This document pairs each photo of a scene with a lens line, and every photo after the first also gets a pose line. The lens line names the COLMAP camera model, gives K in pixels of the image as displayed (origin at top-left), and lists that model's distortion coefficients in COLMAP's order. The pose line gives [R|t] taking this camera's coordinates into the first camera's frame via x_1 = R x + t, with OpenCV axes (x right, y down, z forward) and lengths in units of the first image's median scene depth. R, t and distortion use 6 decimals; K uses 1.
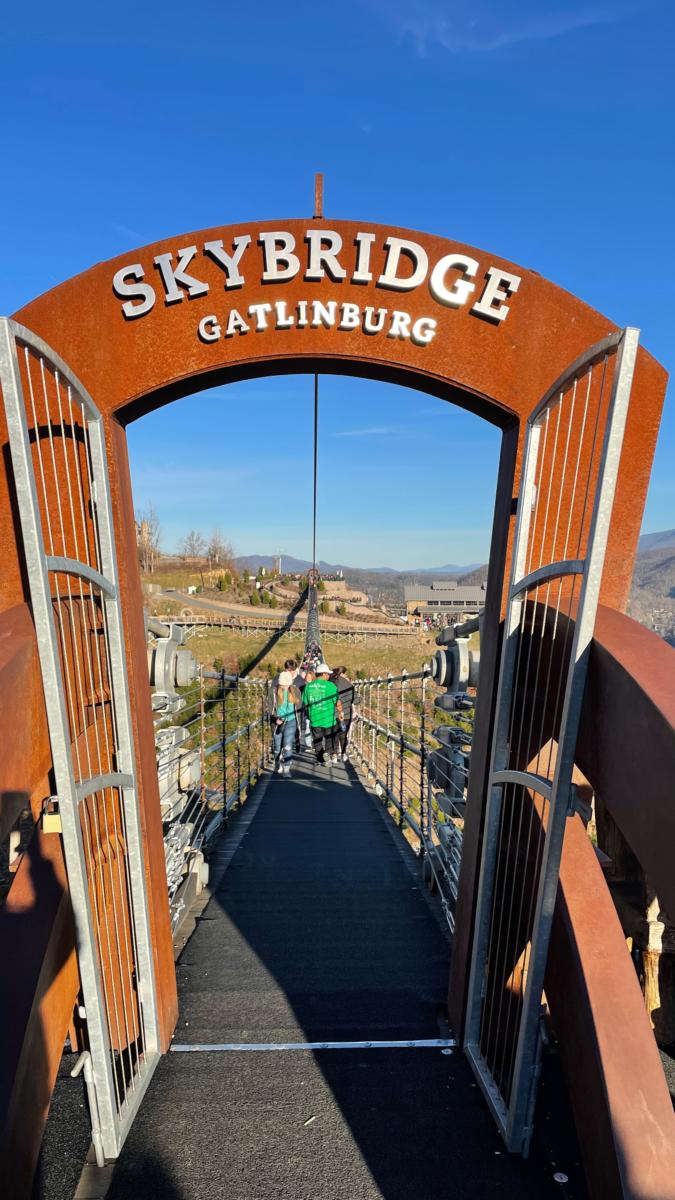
lens RADIAL K [[893.5, 0, 339.6], [0, 893.5, 590.0], [0, 0, 1]] dist [0.107494, -0.159055]
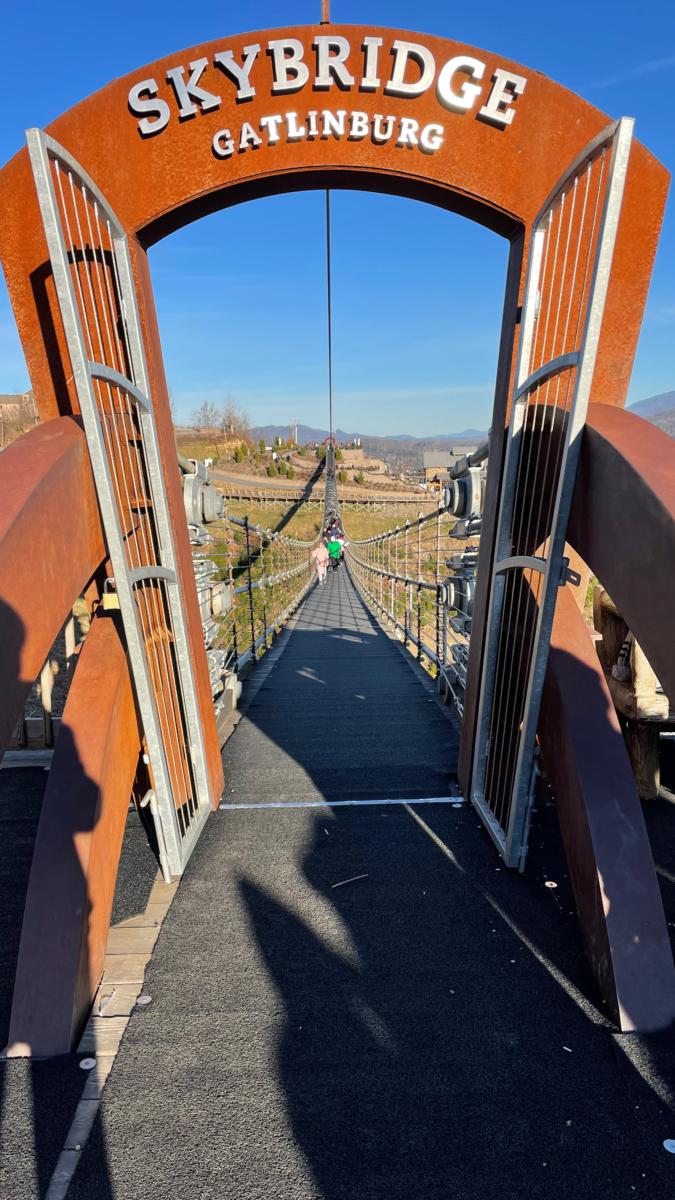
lens RADIAL K [[895.7, 0, 333.4], [0, 895.7, 597.3], [0, 0, 1]] dist [0.099301, -0.129465]
pose [[0.999290, -0.022640, -0.030125, 0.001456], [0.026933, 0.988207, 0.150737, 0.069341], [0.026357, -0.151441, 0.988115, -0.104975]]
